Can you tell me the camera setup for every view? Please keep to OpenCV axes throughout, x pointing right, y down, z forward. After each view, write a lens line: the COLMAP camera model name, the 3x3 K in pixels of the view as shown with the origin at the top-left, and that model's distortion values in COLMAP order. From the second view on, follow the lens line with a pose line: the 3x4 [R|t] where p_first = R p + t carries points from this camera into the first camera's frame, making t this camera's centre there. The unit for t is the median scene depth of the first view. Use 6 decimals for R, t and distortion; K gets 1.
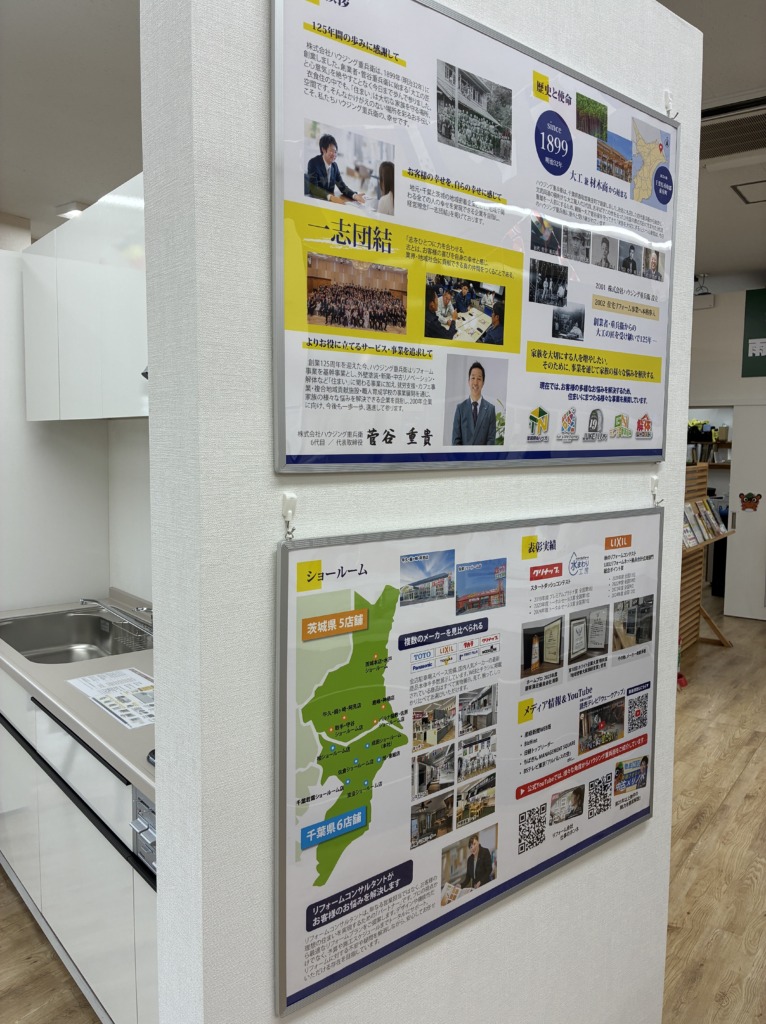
lens RADIAL K [[779.5, 0, 381.8], [0, 779.5, 512.2], [0, 0, 1]] dist [0.006228, 0.000514]
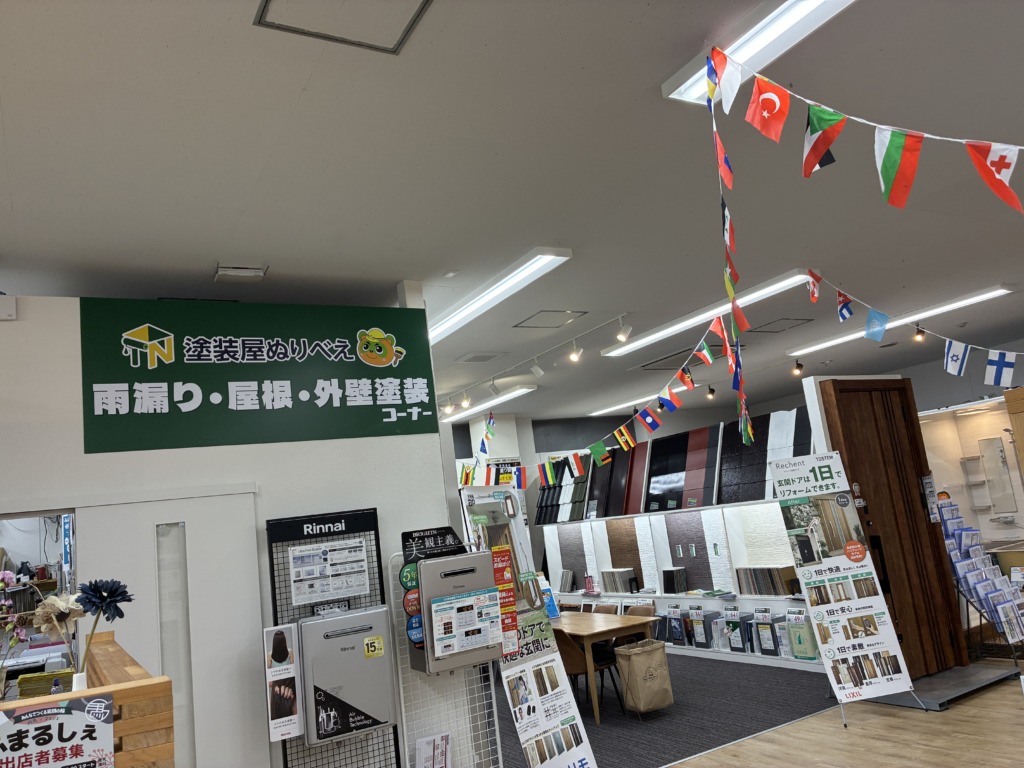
lens RADIAL K [[779.5, 0, 511.7], [0, 779.5, 383.1], [0, 0, 1]] dist [0.006228, 0.000514]
pose [[0.167430, 0.146919, 0.974875, -0.005056], [0.222958, 0.957573, -0.182603, -0.055711], [-0.960342, 0.247930, 0.127569, 0.614950]]
